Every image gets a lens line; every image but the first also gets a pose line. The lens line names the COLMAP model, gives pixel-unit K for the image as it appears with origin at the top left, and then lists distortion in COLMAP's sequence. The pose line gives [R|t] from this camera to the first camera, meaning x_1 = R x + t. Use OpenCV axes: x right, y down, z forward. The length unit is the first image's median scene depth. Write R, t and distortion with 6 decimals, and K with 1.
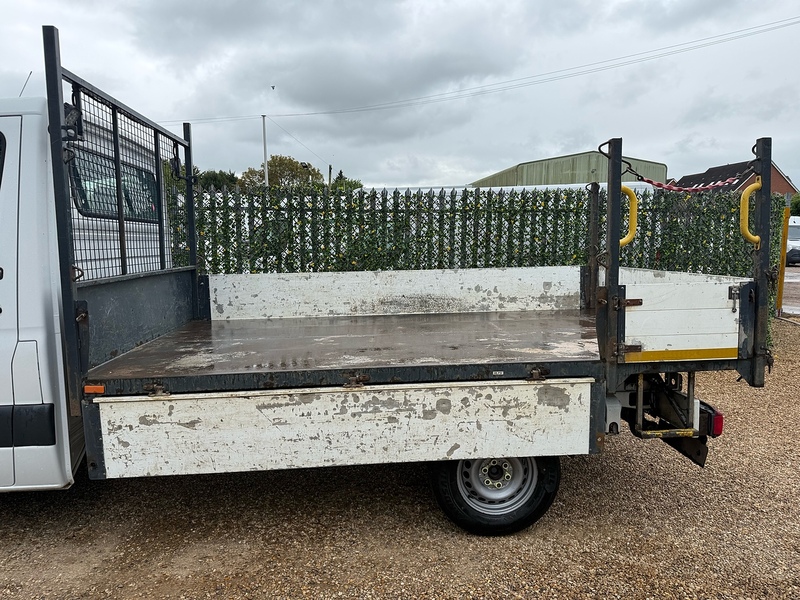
lens RADIAL K [[555.5, 0, 400.5], [0, 555.5, 304.3], [0, 0, 1]] dist [0.134028, -0.195462]
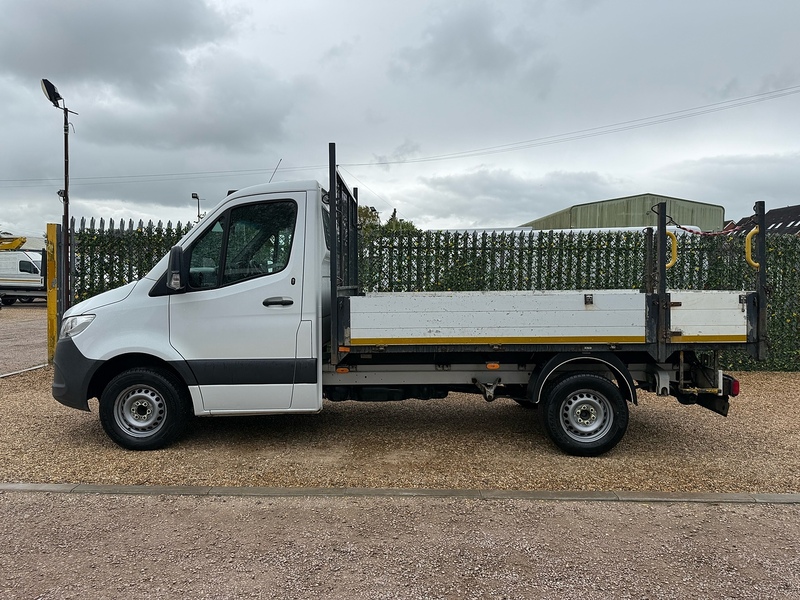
lens RADIAL K [[560.5, 0, 403.3], [0, 560.5, 302.0], [0, 0, 1]] dist [0.119164, -0.176301]
pose [[0.996668, 0.011963, -0.080678, -0.085407], [-0.018011, 0.997047, -0.074652, 0.048554], [0.079547, 0.075856, 0.993941, -0.252876]]
